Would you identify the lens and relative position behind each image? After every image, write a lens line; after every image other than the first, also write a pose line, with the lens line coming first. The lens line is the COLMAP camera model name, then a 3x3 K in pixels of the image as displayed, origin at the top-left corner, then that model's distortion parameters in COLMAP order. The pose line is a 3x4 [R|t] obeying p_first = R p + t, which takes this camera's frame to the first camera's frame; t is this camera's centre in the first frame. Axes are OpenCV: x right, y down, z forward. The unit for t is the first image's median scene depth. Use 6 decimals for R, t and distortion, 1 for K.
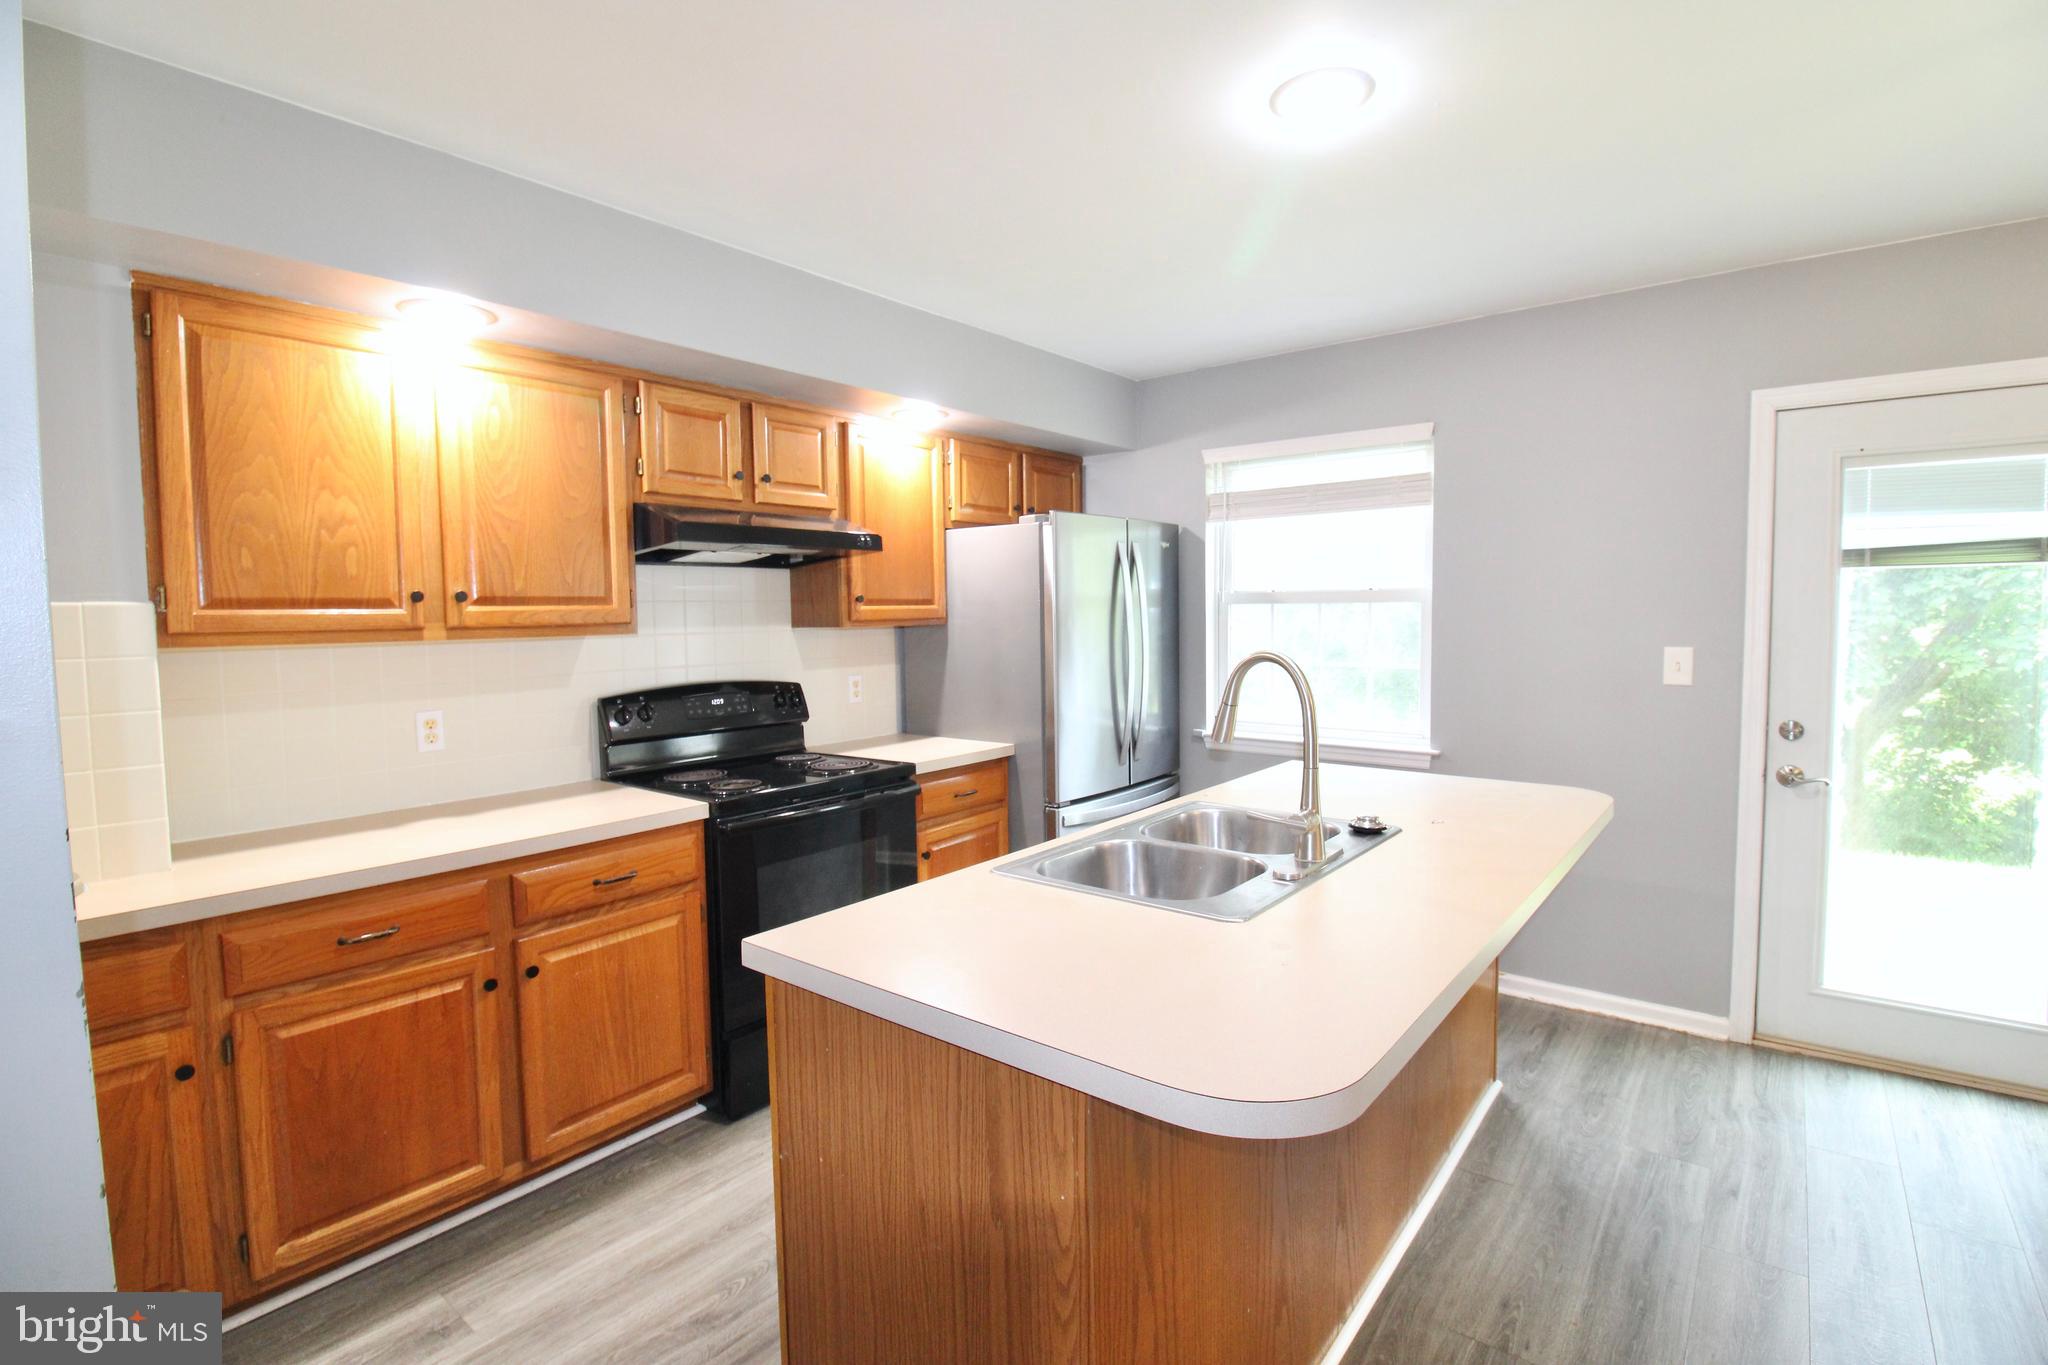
lens RADIAL K [[959.7, 0, 1033.0], [0, 959.7, 673.3], [0, 0, 1]] dist [-0.011865, -0.000982]
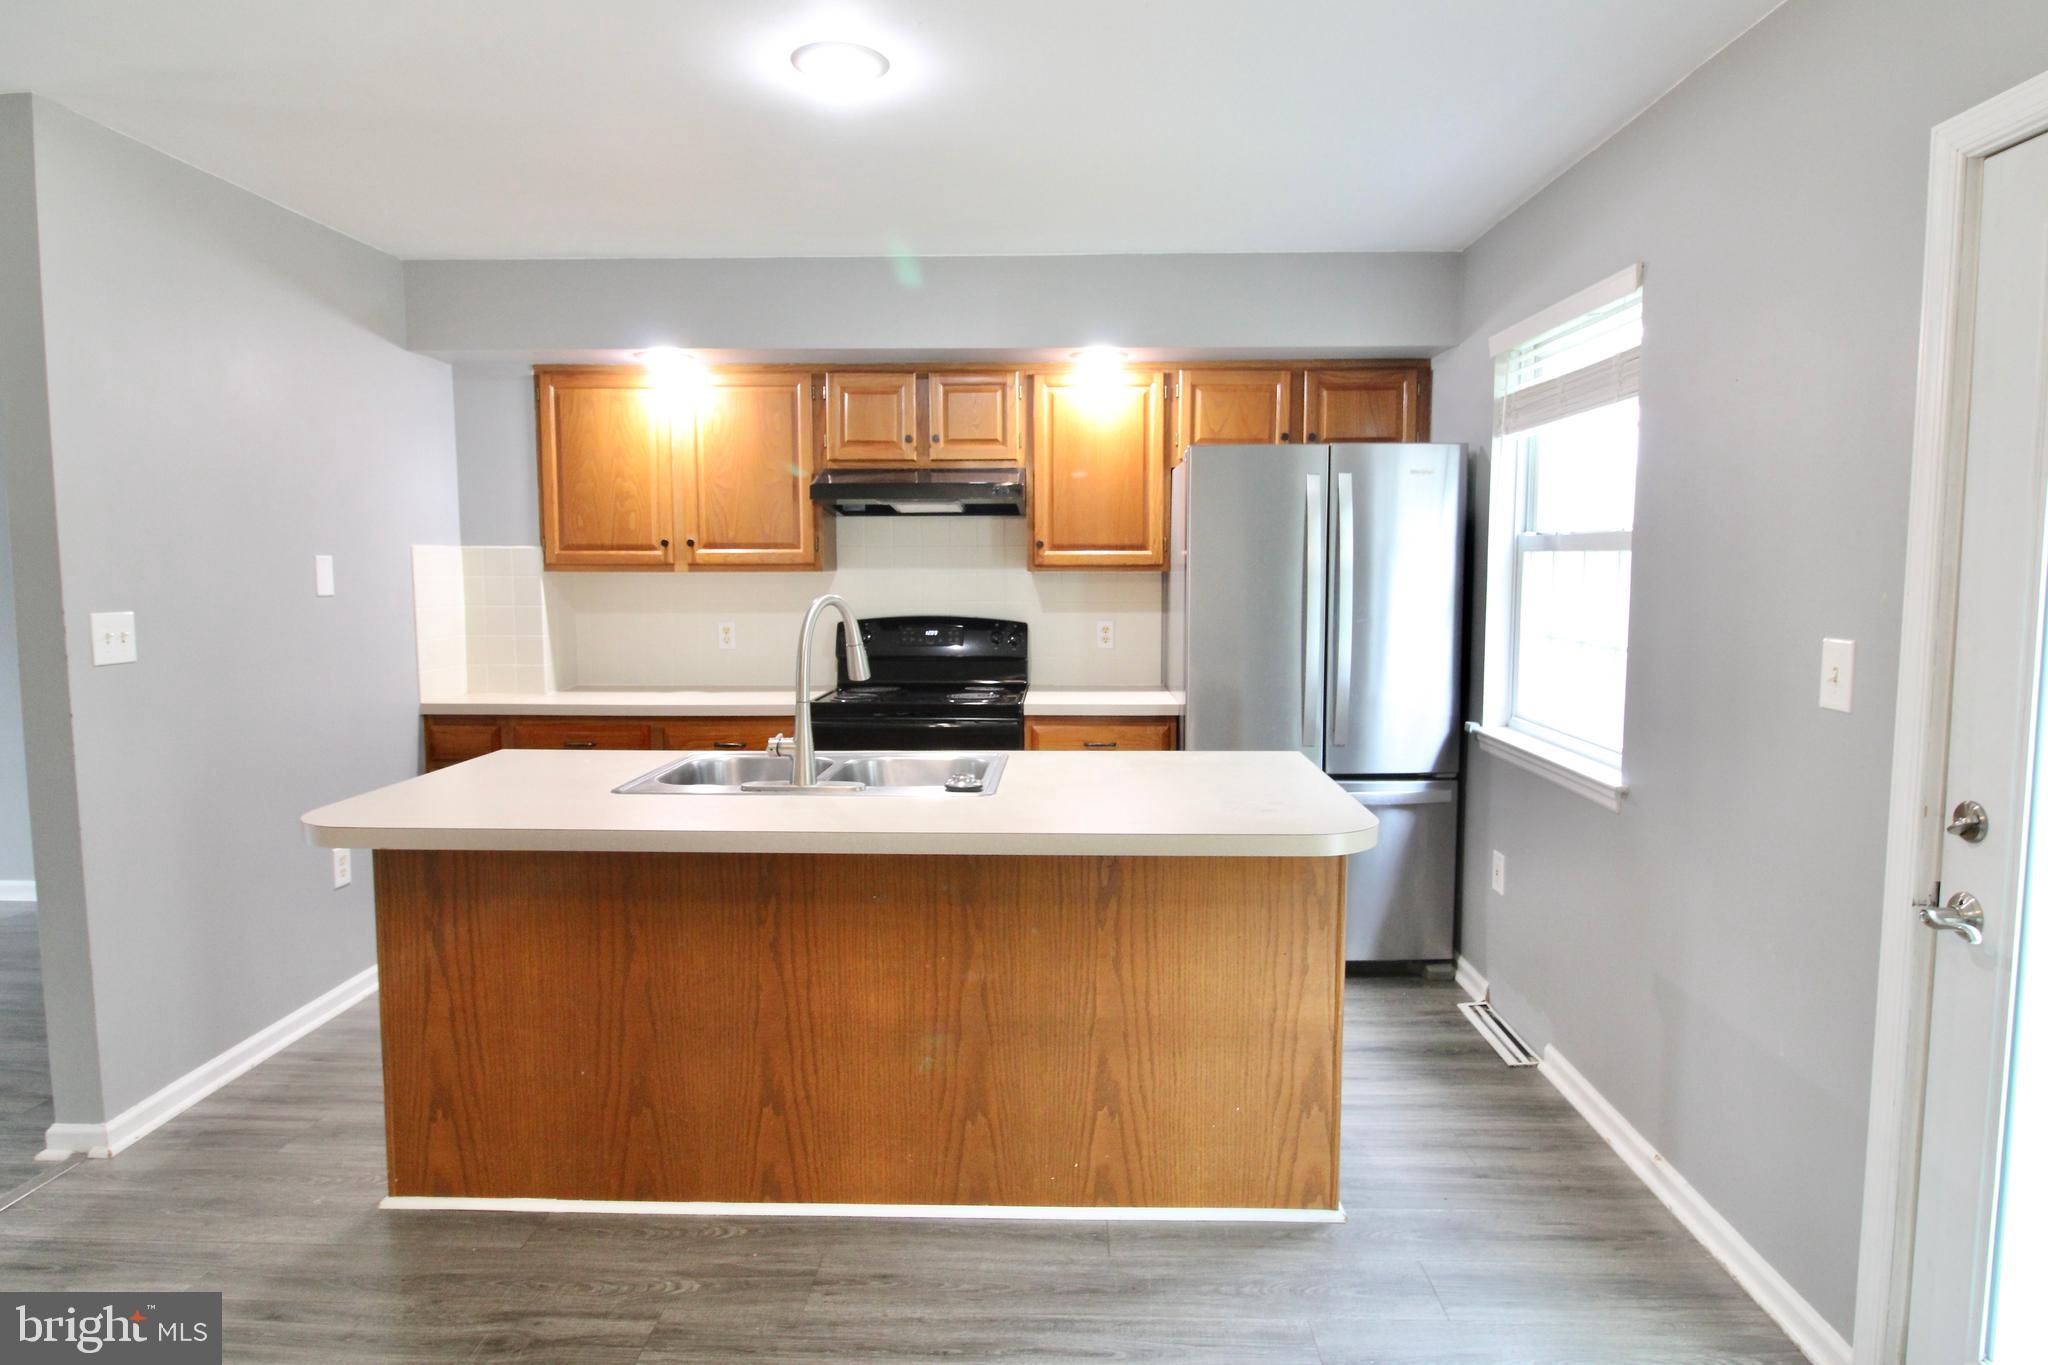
lens RADIAL K [[1183.2, 0, 1024.0], [0, 1183.2, 682.5], [0, 0, 1]] dist [-0.002076, -0.003008]
pose [[0.594804, 0.095985, -0.798120, 1.071466], [-0.060114, 0.995377, 0.074908, -0.029665], [0.801620, 0.003423, 0.597824, 0.279504]]
